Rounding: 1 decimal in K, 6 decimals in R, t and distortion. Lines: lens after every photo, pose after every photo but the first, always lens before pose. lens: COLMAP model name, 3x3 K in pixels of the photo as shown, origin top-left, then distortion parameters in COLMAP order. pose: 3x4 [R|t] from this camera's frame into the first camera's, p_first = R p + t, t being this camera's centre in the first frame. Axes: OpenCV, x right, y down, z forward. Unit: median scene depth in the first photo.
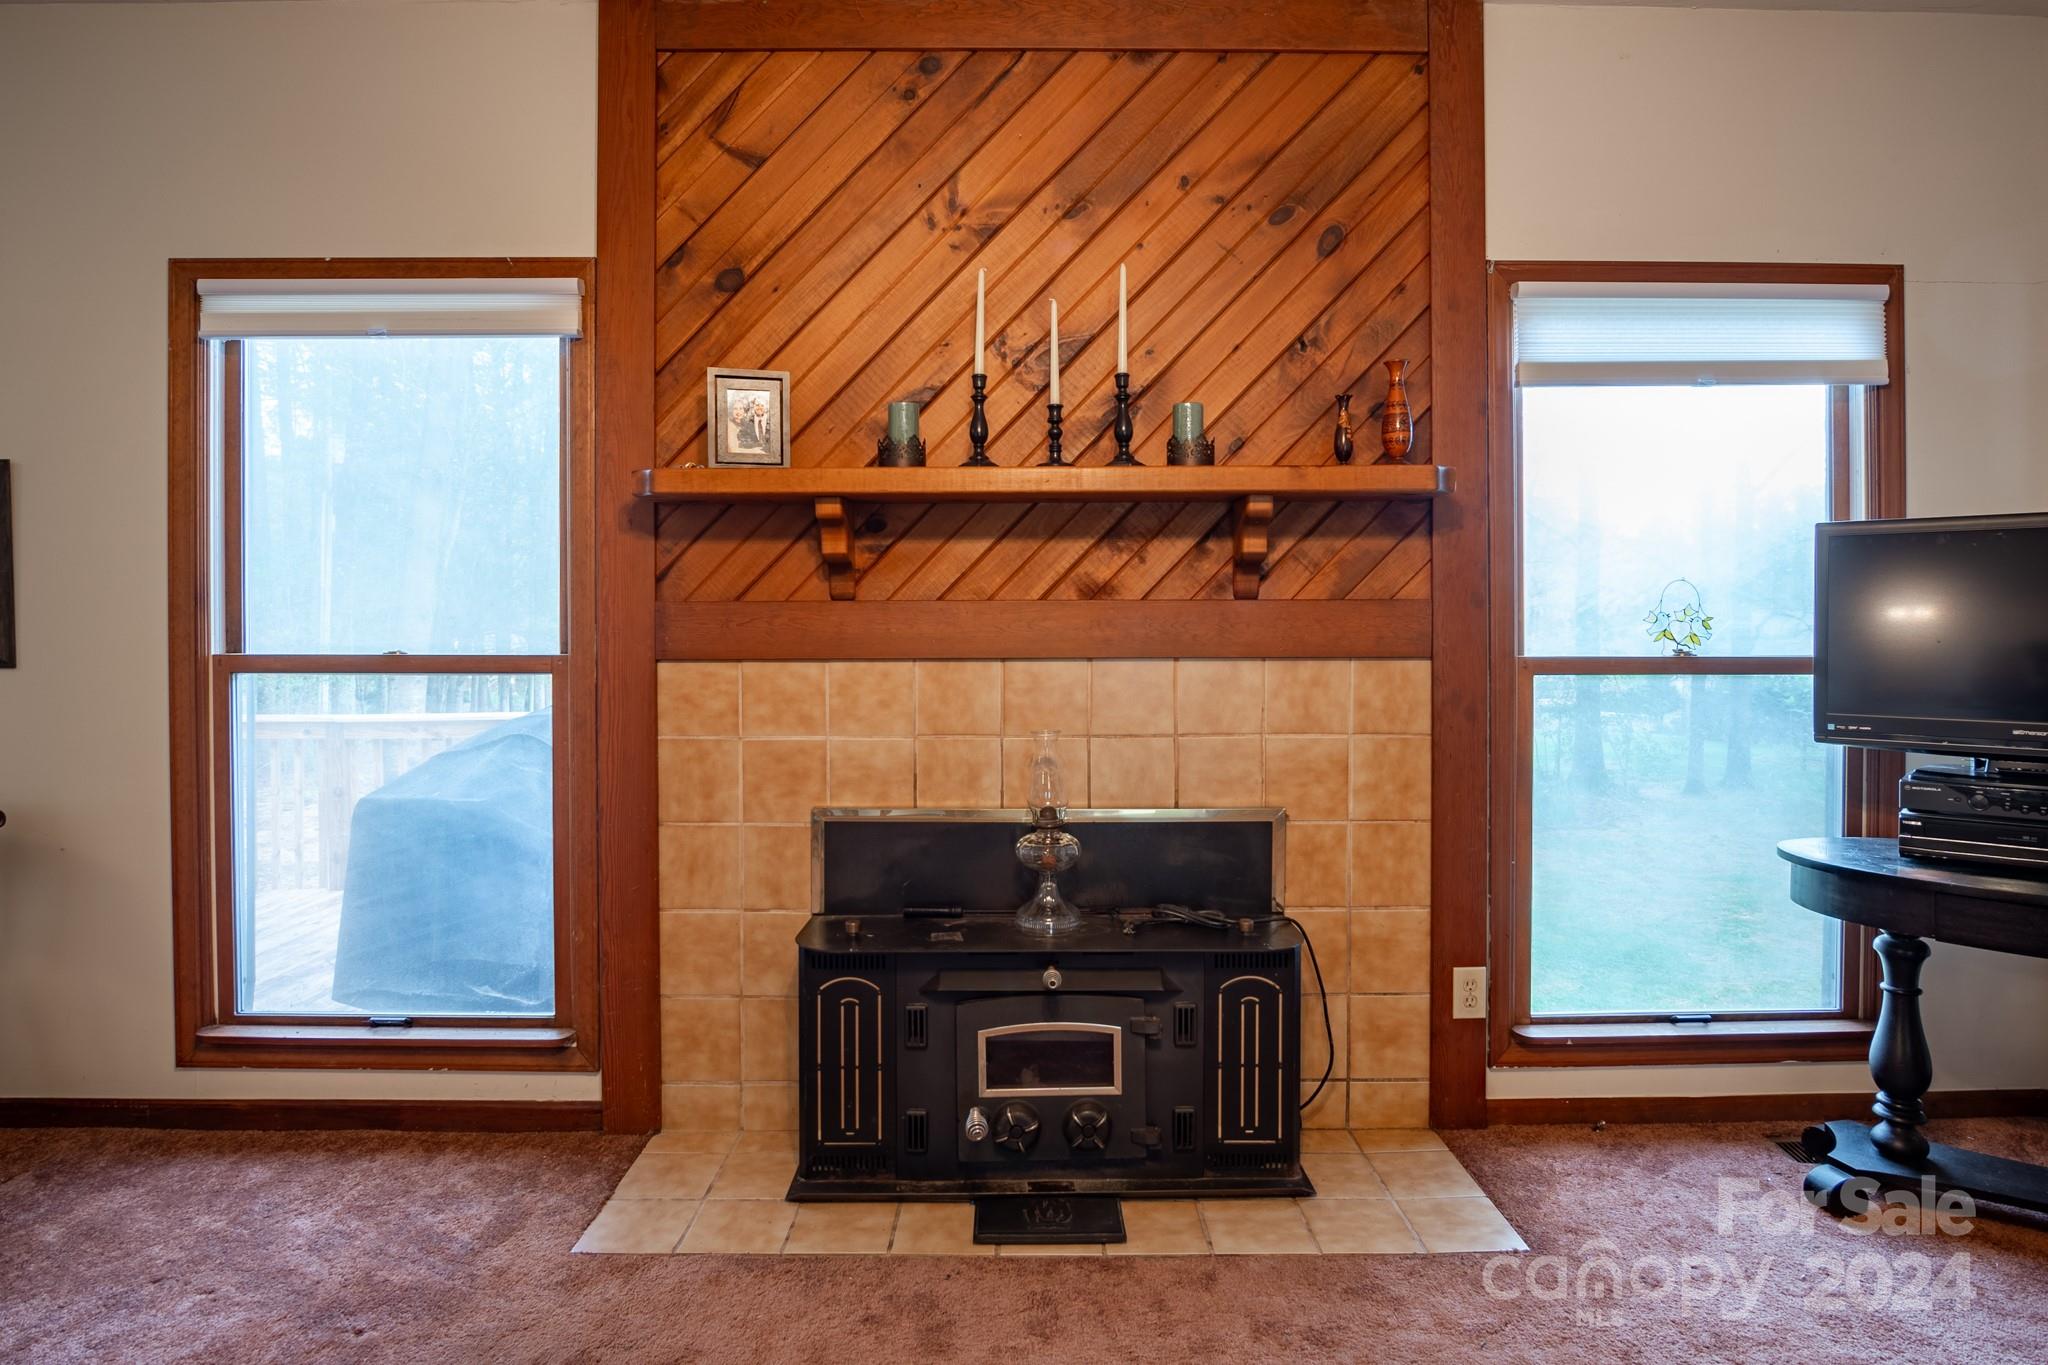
lens RADIAL K [[1111.5, 0, 1031.5], [0, 1111.5, 633.2], [0, 0, 1]] dist [-0.026175, 0.000836]
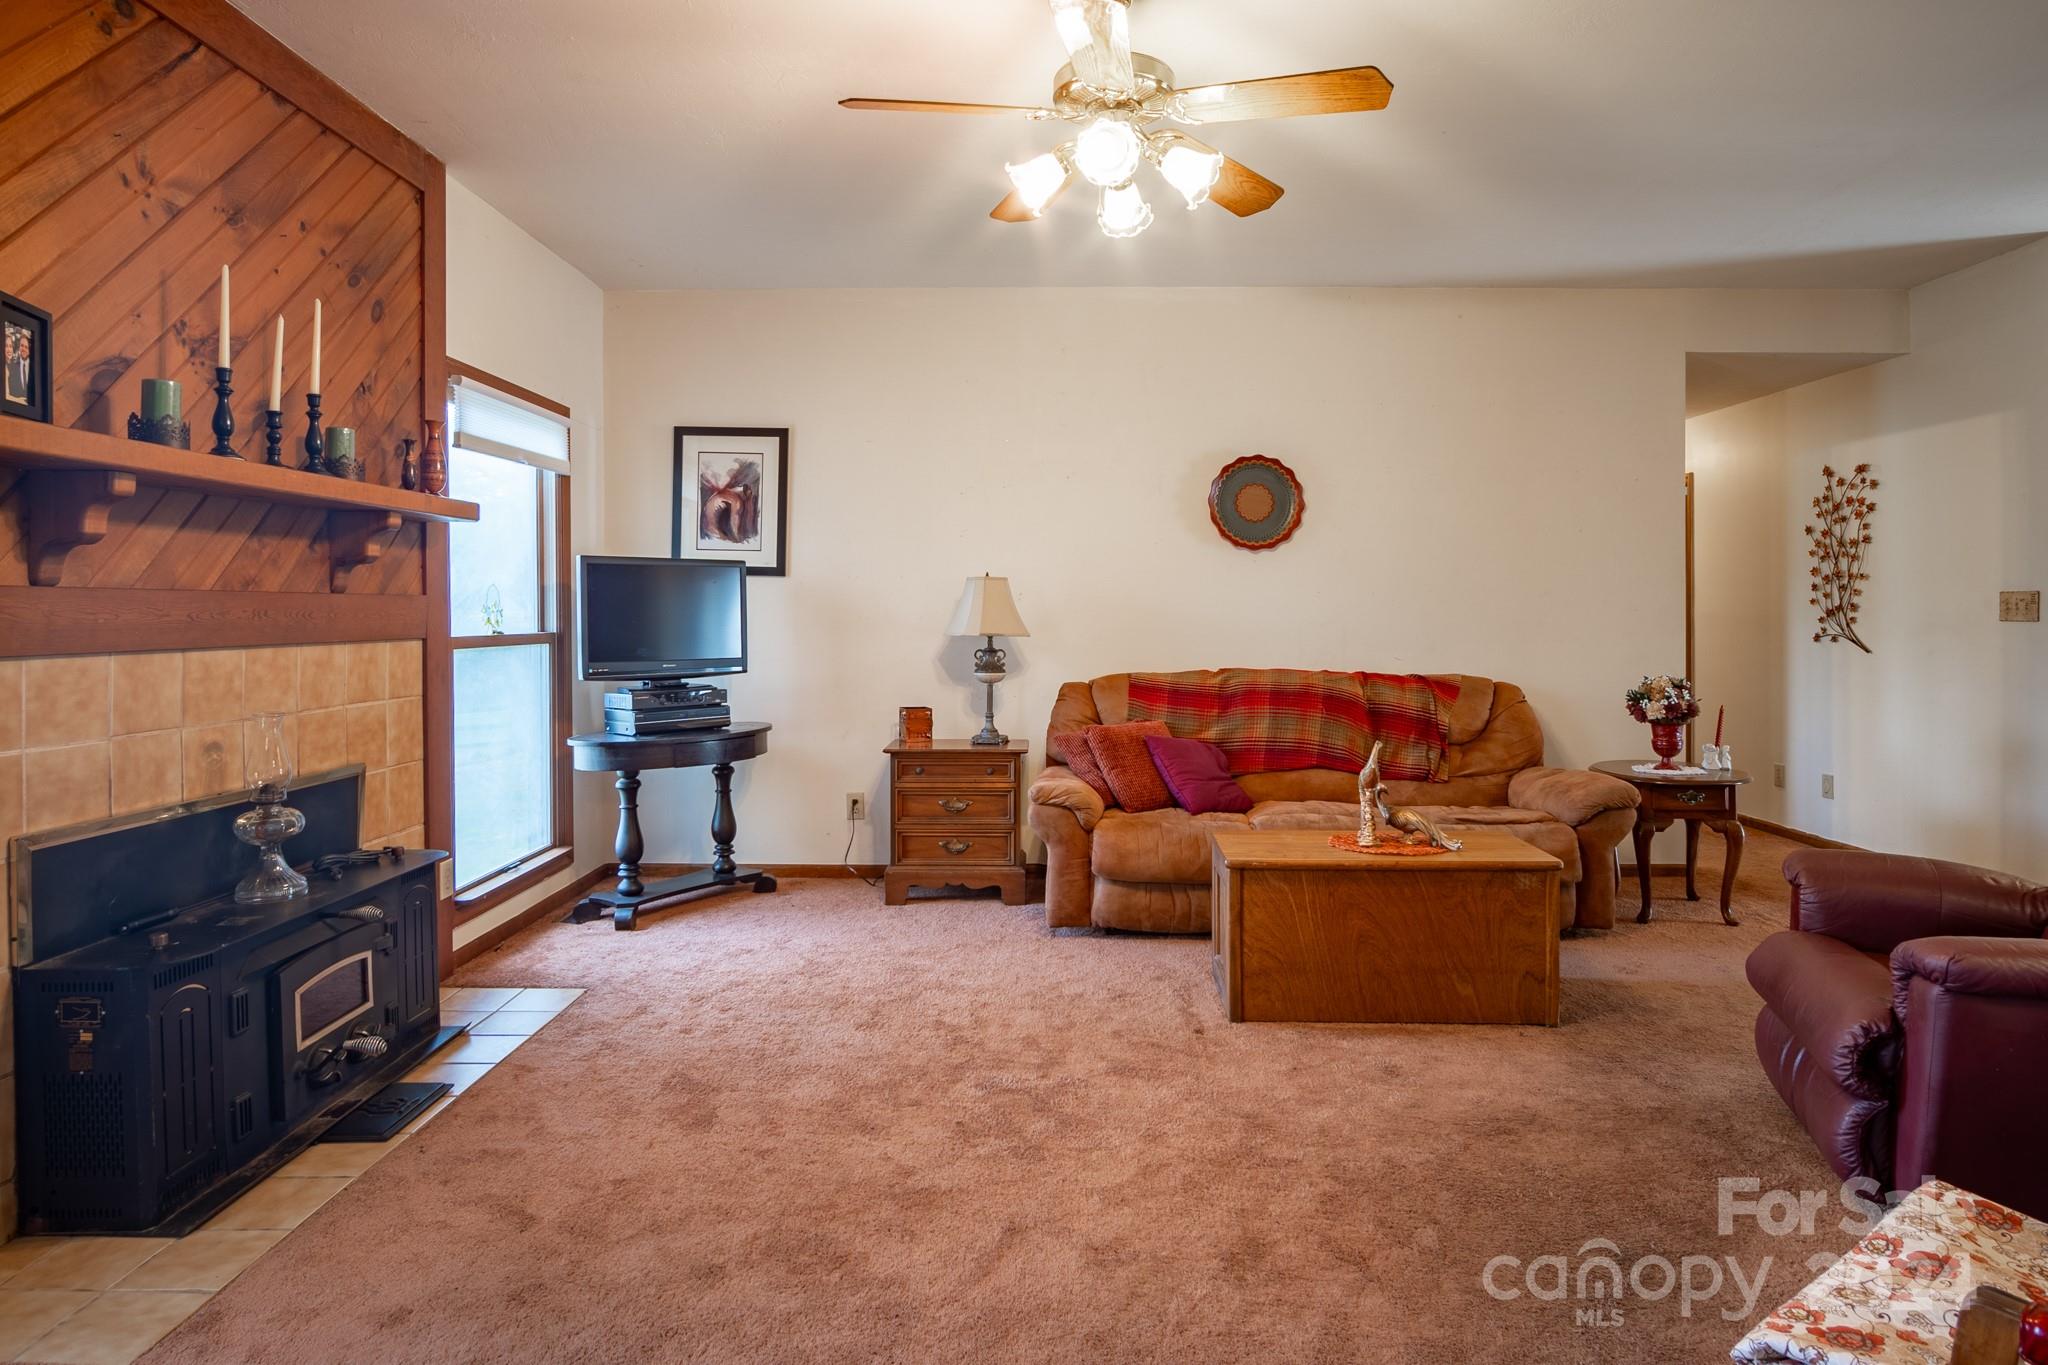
lens RADIAL K [[1144.2, 0, 1069.0], [0, 1144.2, 606.5], [0, 0, 1]] dist [-0.024278, 0.003613]
pose [[-0.017032, 0.005617, 0.999839, -1.036815], [0.015472, 0.999866, -0.005353, 0.002770], [-0.999735, 0.015378, -0.017116, 0.234156]]
